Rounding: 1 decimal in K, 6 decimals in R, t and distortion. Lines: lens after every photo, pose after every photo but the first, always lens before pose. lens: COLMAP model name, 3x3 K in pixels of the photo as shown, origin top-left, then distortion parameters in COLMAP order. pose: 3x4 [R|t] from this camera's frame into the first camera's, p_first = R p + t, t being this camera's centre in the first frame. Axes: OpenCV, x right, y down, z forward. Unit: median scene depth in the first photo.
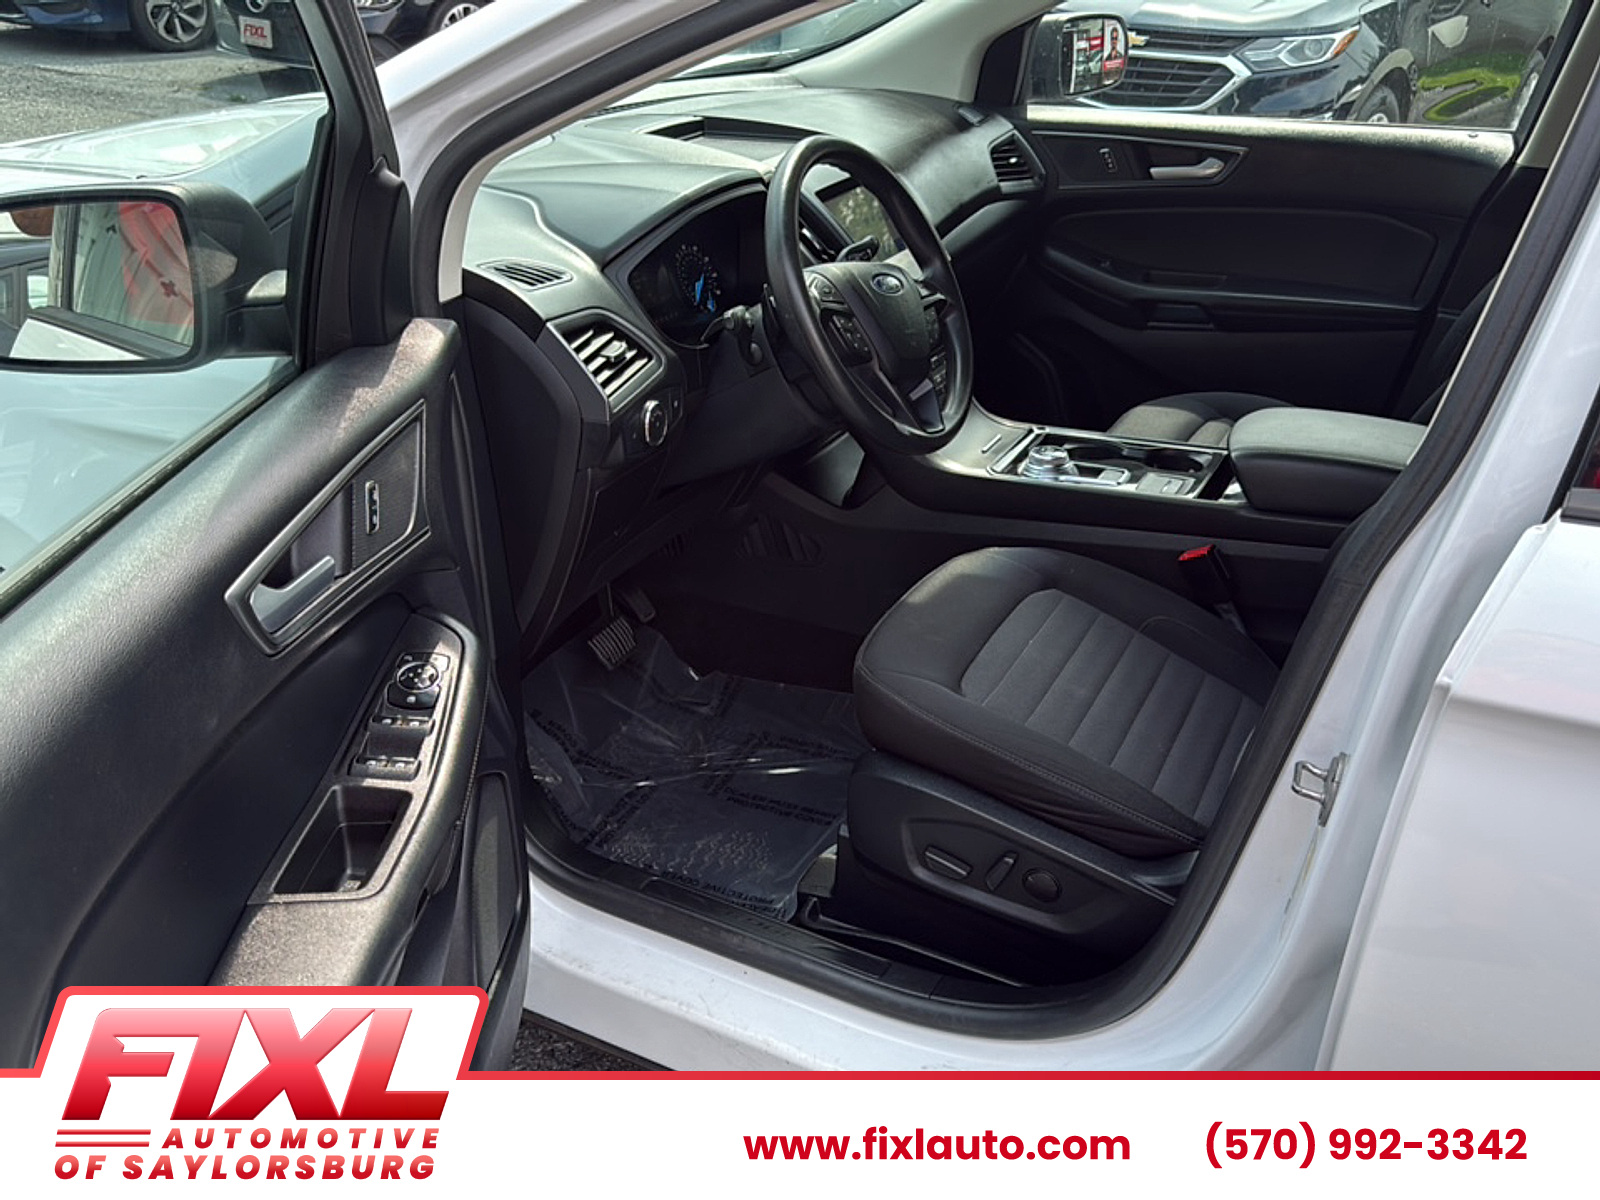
lens RADIAL K [[1460.2, 0, 794.1], [0, 1460.2, 615.4], [0, 0, 1]] dist [0.138570, -0.374644]
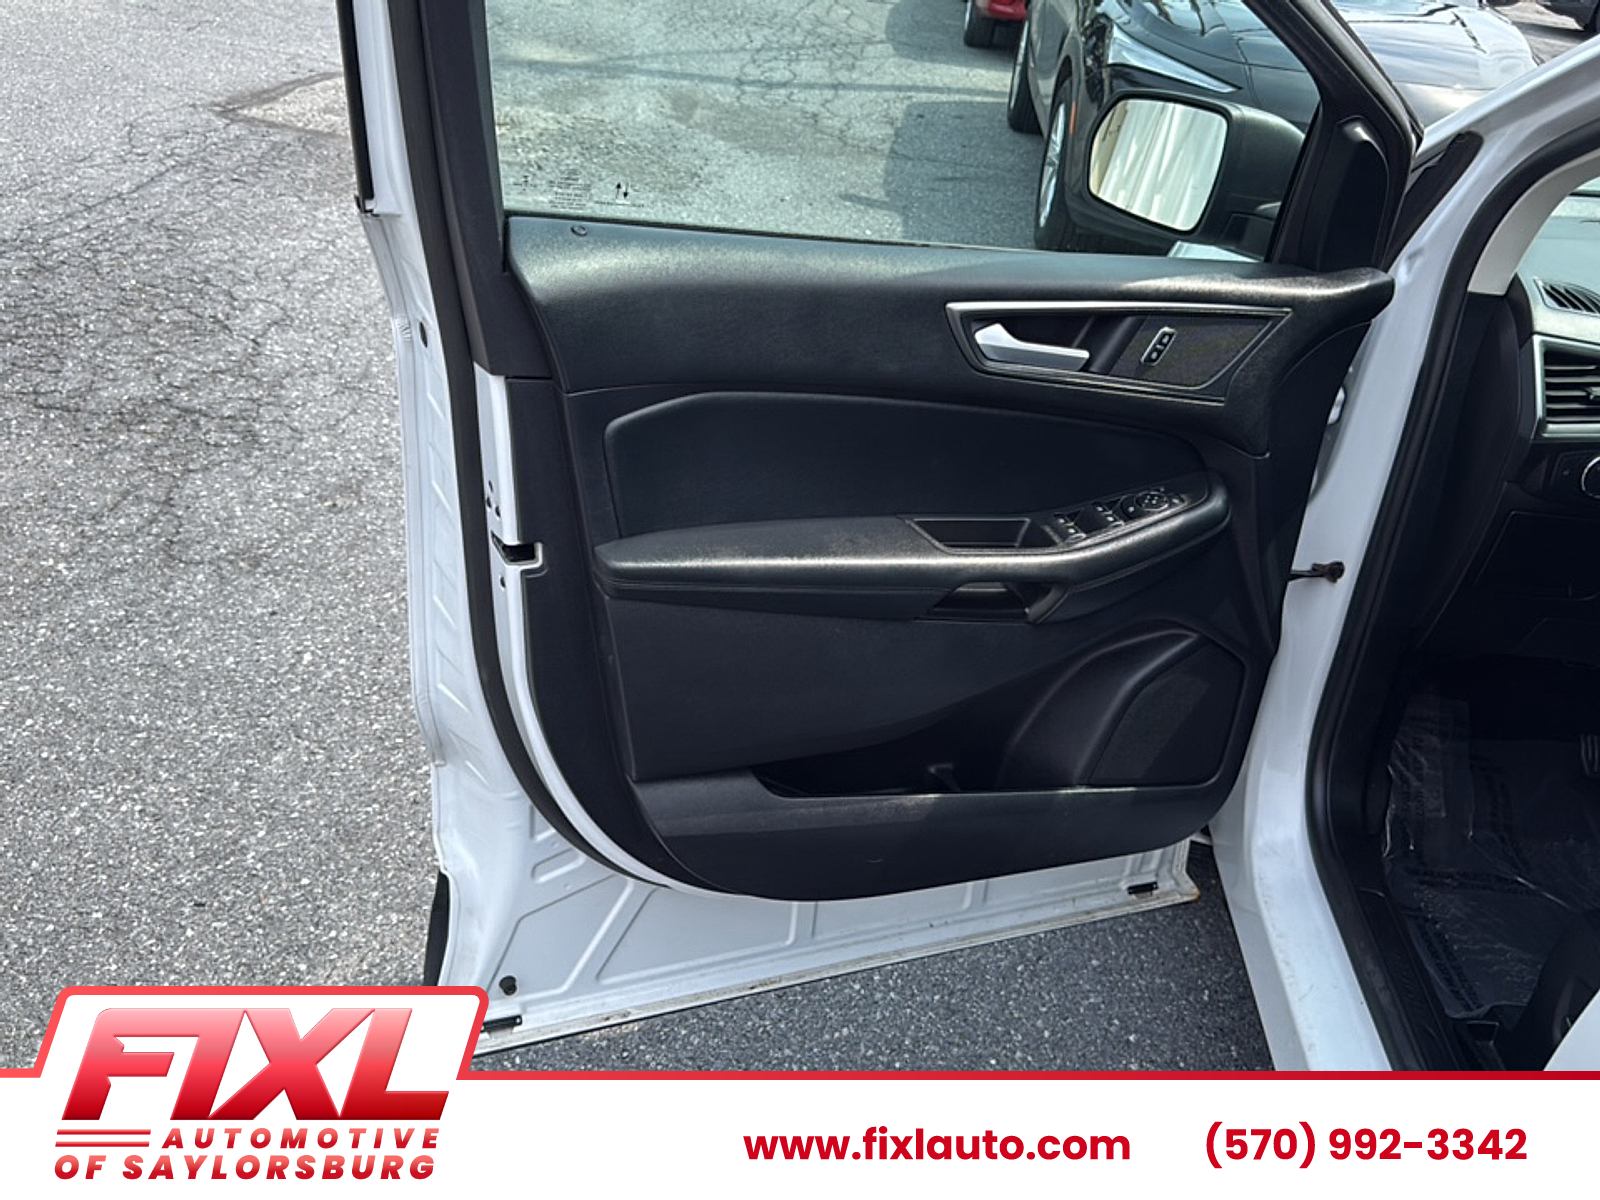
lens RADIAL K [[1460.2, 0, 794.1], [0, 1460.2, 615.4], [0, 0, 1]] dist [0.138570, -0.374644]
pose [[0.427710, 0.447828, -0.785185, 0.514437], [-0.497682, 0.841798, 0.209017, 0.011024], [0.754571, 0.301374, 0.582921, 0.056090]]
